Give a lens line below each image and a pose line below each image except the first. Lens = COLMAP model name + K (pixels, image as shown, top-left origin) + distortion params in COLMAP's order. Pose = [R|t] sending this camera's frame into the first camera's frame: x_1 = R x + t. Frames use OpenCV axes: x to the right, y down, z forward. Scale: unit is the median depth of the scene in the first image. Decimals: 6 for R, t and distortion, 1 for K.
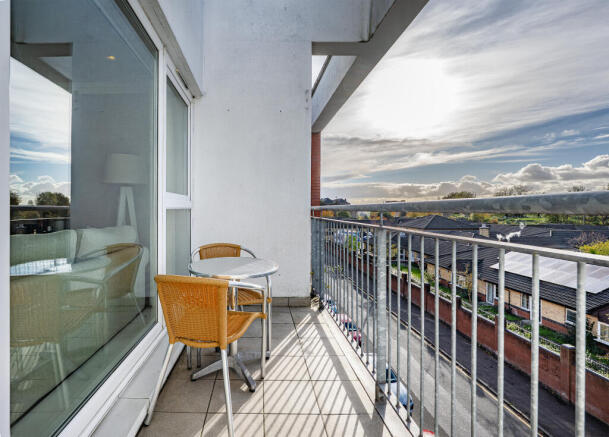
lens RADIAL K [[320.2, 0, 303.9], [0, 320.2, 219.6], [0, 0, 1]] dist [-0.003333, -0.001179]
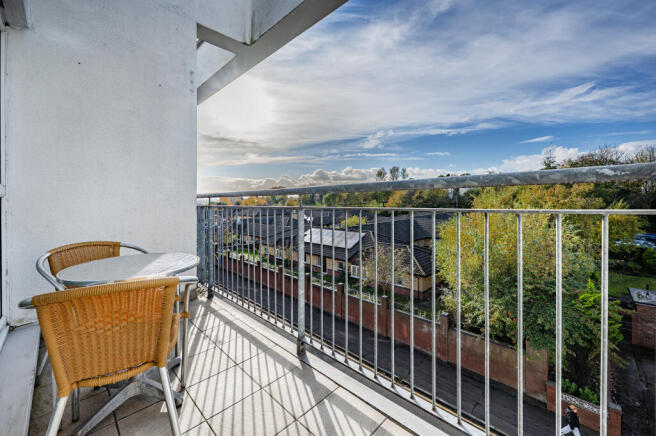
lens RADIAL K [[270.6, 0, 326.6], [0, 270.6, 211.9], [0, 0, 1]] dist [-0.001489, -0.000071]
pose [[0.689633, -0.044431, 0.722795, -0.198958], [0.052243, 0.998568, 0.011537, 0.016143], [-0.722272, 0.029805, 0.690966, 0.104954]]
